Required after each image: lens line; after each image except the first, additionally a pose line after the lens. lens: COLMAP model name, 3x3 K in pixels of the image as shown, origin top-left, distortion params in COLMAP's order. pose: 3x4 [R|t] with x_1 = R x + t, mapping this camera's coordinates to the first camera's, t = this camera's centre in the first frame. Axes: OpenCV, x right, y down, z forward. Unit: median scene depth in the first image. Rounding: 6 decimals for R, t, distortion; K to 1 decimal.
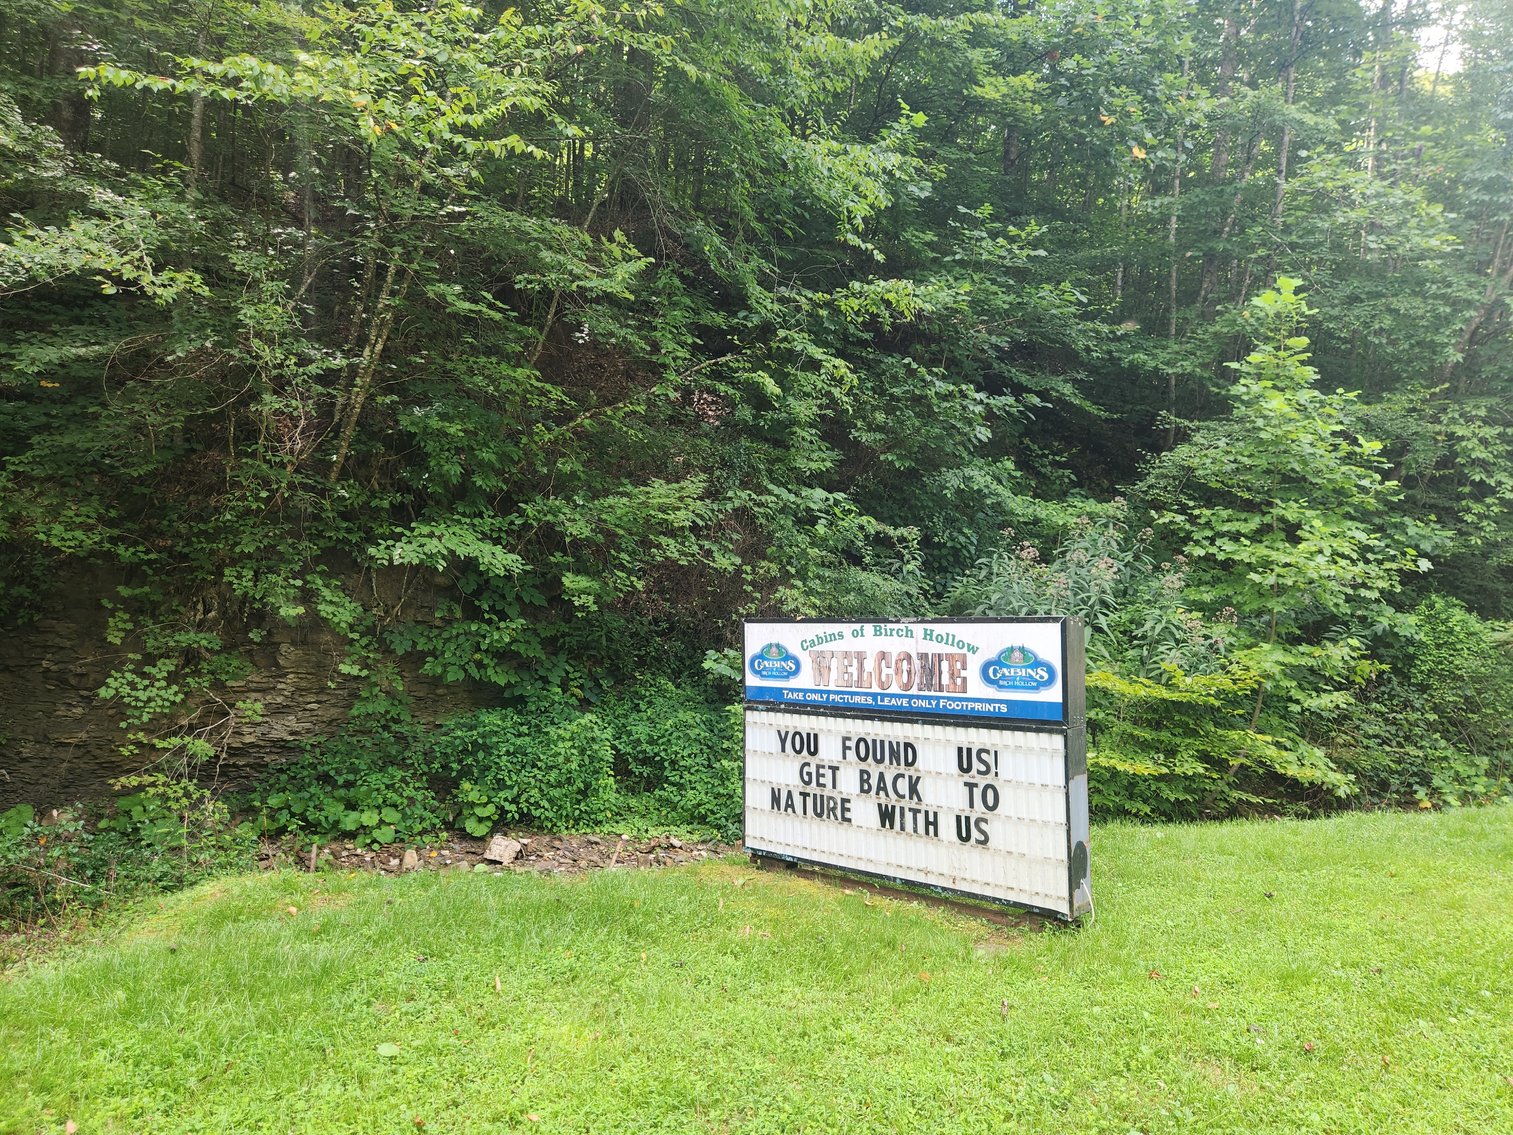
lens RADIAL K [[984.3, 0, 756.5], [0, 984.3, 567.5], [0, 0, 1]] dist [-0.000284, -0.001925]
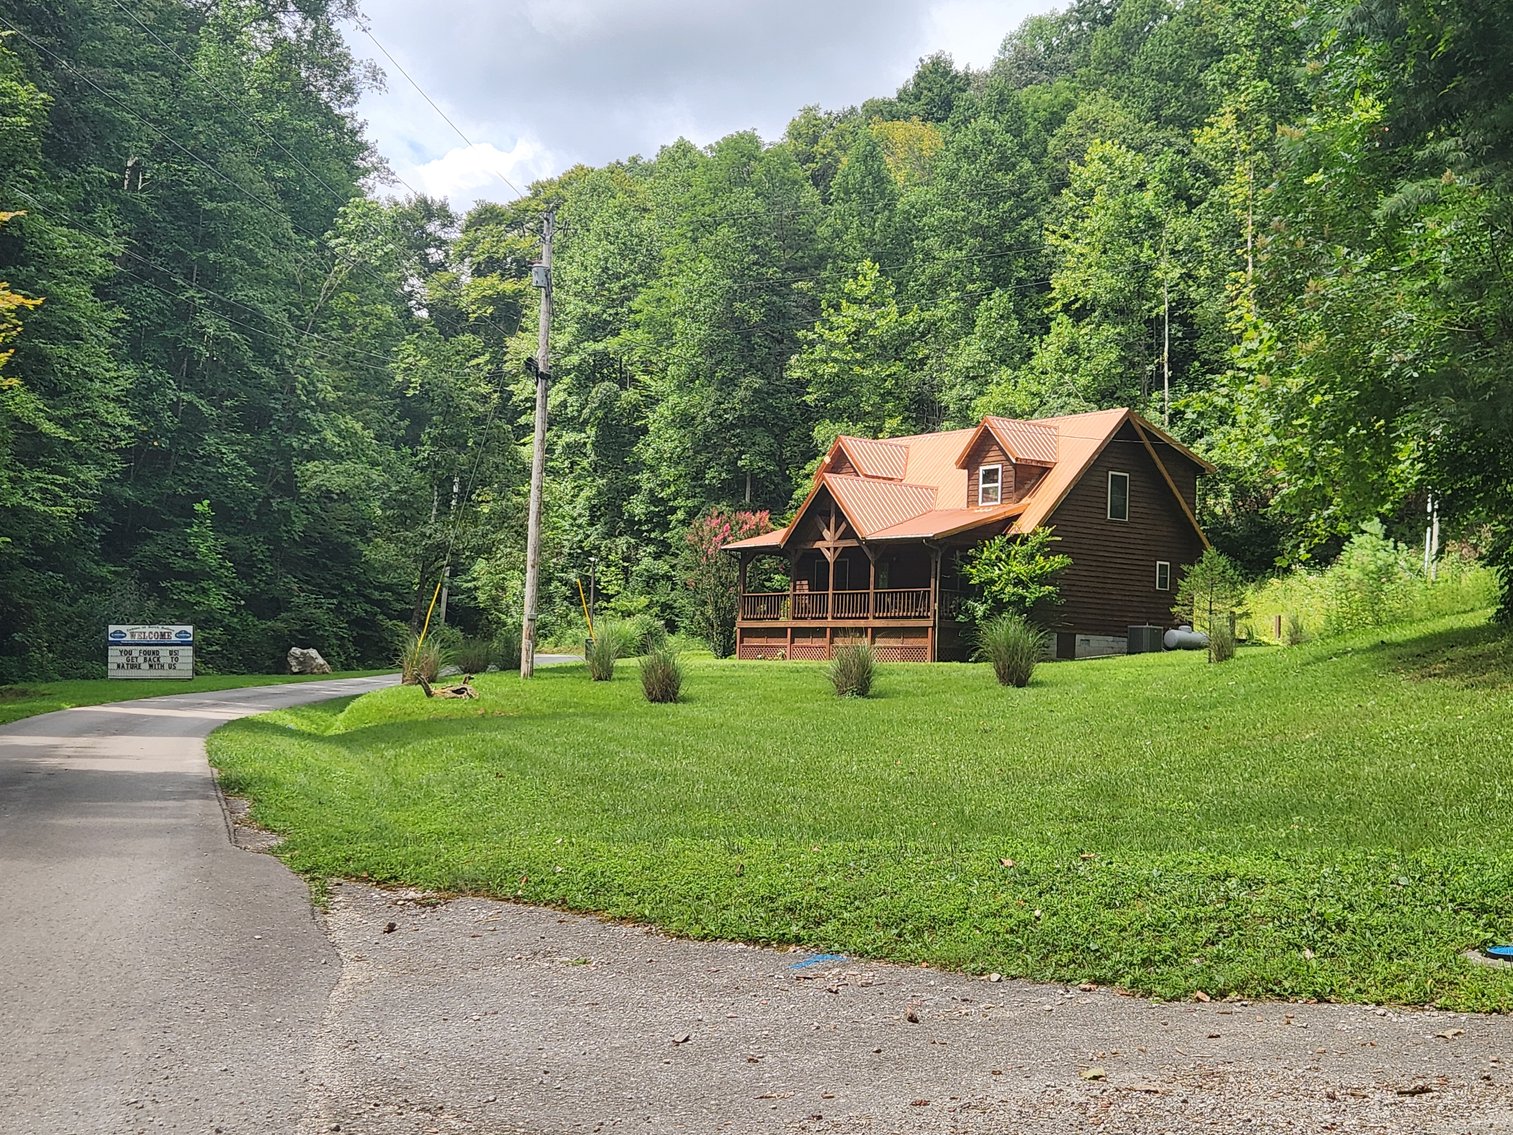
lens RADIAL K [[1916.2, 0, 756.5], [0, 1916.2, 567.5], [0, 0, 1]] dist [0.129270, -0.275365]
pose [[0.629100, 0.020845, 0.777045, -4.770025], [-0.054228, 0.998382, 0.017120, -0.485847], [-0.775431, -0.052908, 0.629212, -6.404217]]
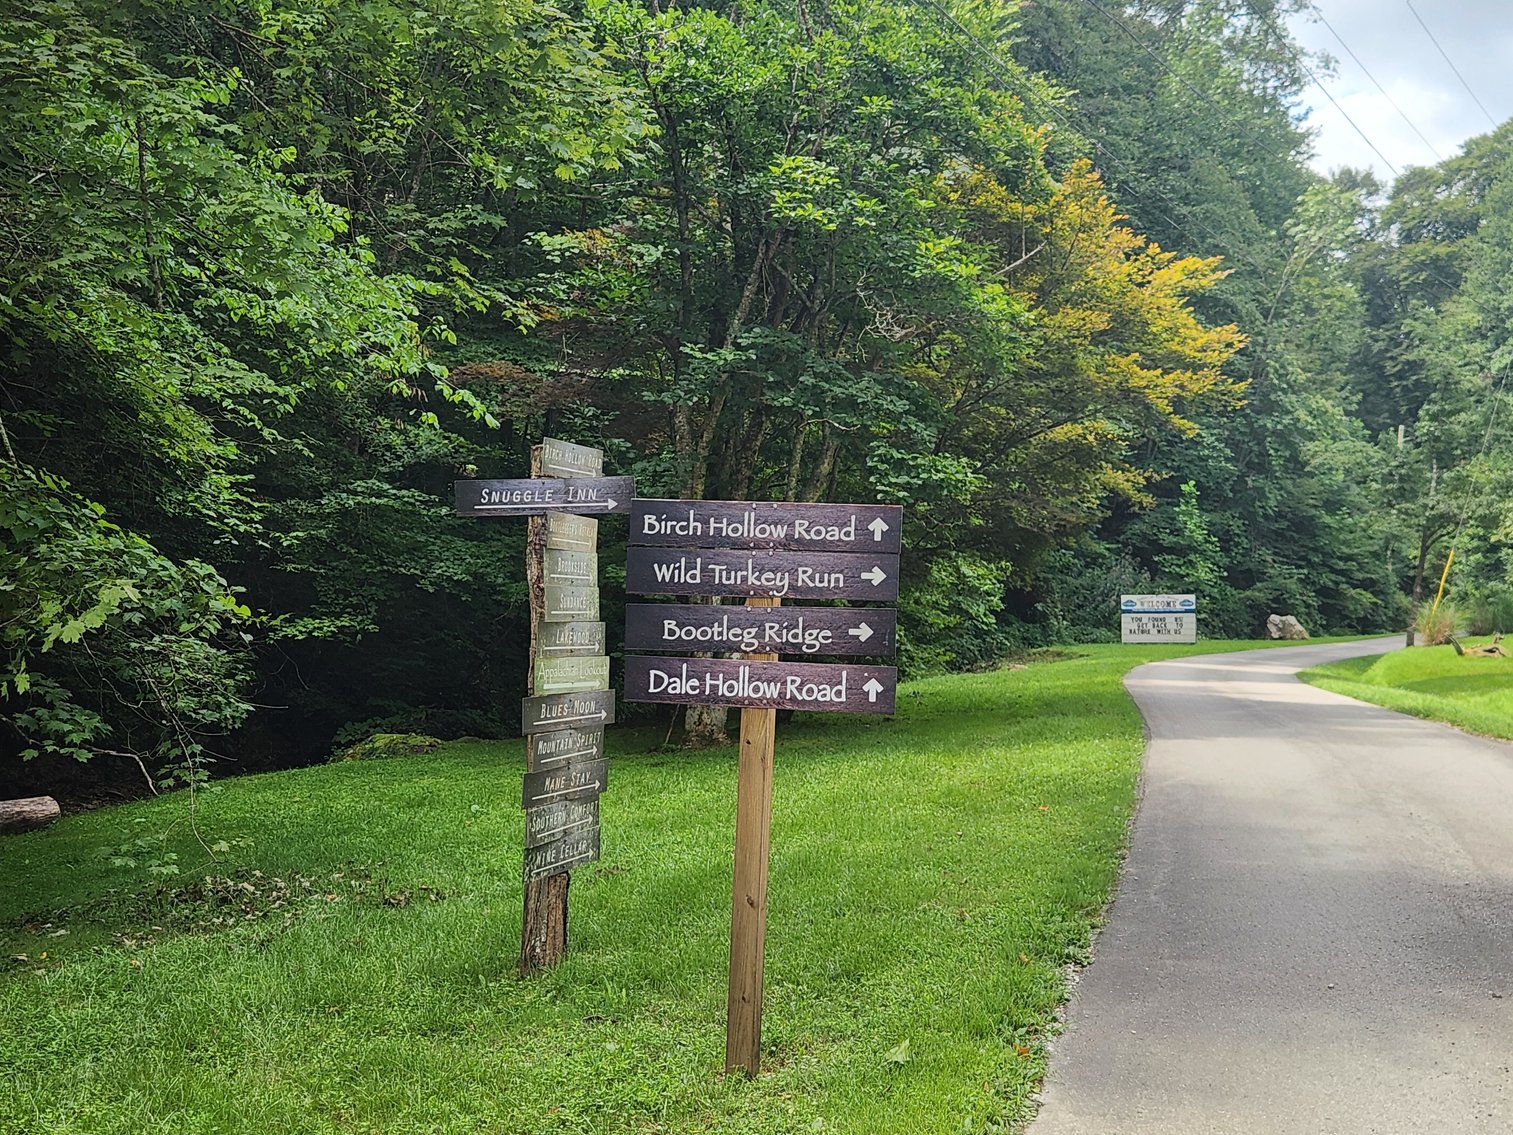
lens RADIAL K [[1916.2, 0, 756.5], [0, 1916.2, 567.5], [0, 0, 1]] dist [0.129270, -0.275365]
pose [[0.903703, -0.004980, 0.428131, -5.670206], [-0.016783, 0.998752, 0.047043, -0.491445], [-0.427831, -0.049698, 0.902492, -6.712004]]
